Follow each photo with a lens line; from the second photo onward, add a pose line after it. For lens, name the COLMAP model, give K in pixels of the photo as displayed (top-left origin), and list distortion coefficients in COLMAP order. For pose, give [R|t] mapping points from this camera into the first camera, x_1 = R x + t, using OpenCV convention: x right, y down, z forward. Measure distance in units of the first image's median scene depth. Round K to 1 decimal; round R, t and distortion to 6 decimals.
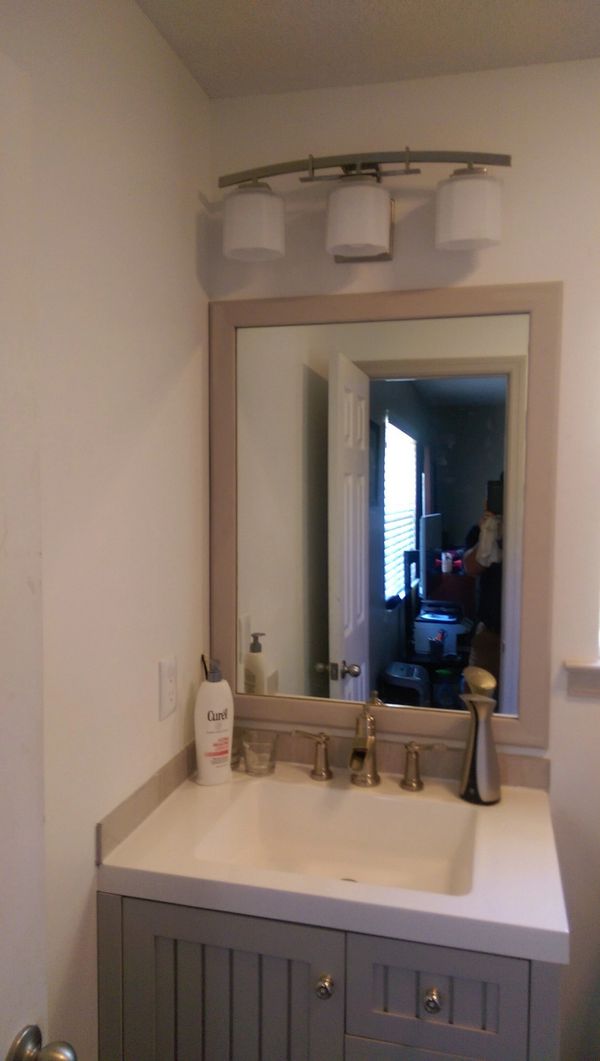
lens RADIAL K [[756.6, 0, 300.0], [0, 756.6, 530.5], [0, 0, 1]] dist [0.118977, -0.133557]
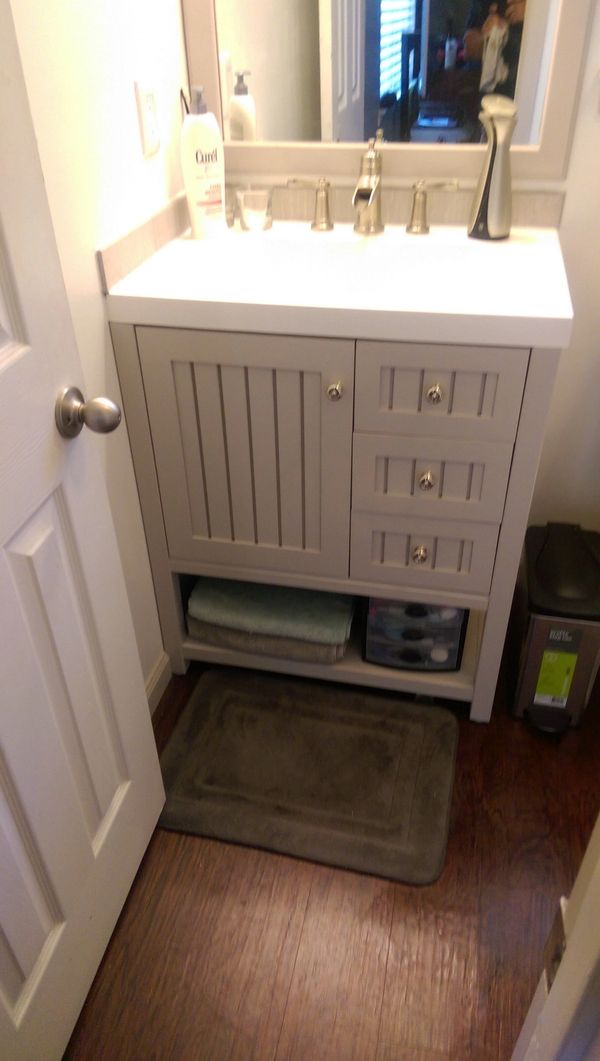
lens RADIAL K [[756.6, 0, 300.0], [0, 756.6, 530.5], [0, 0, 1]] dist [0.118977, -0.133557]
pose [[0.998877, -0.044864, 0.015239, -0.031807], [0.030940, 0.861203, 0.507318, 0.163030], [-0.035884, -0.506277, 0.861624, -0.009453]]
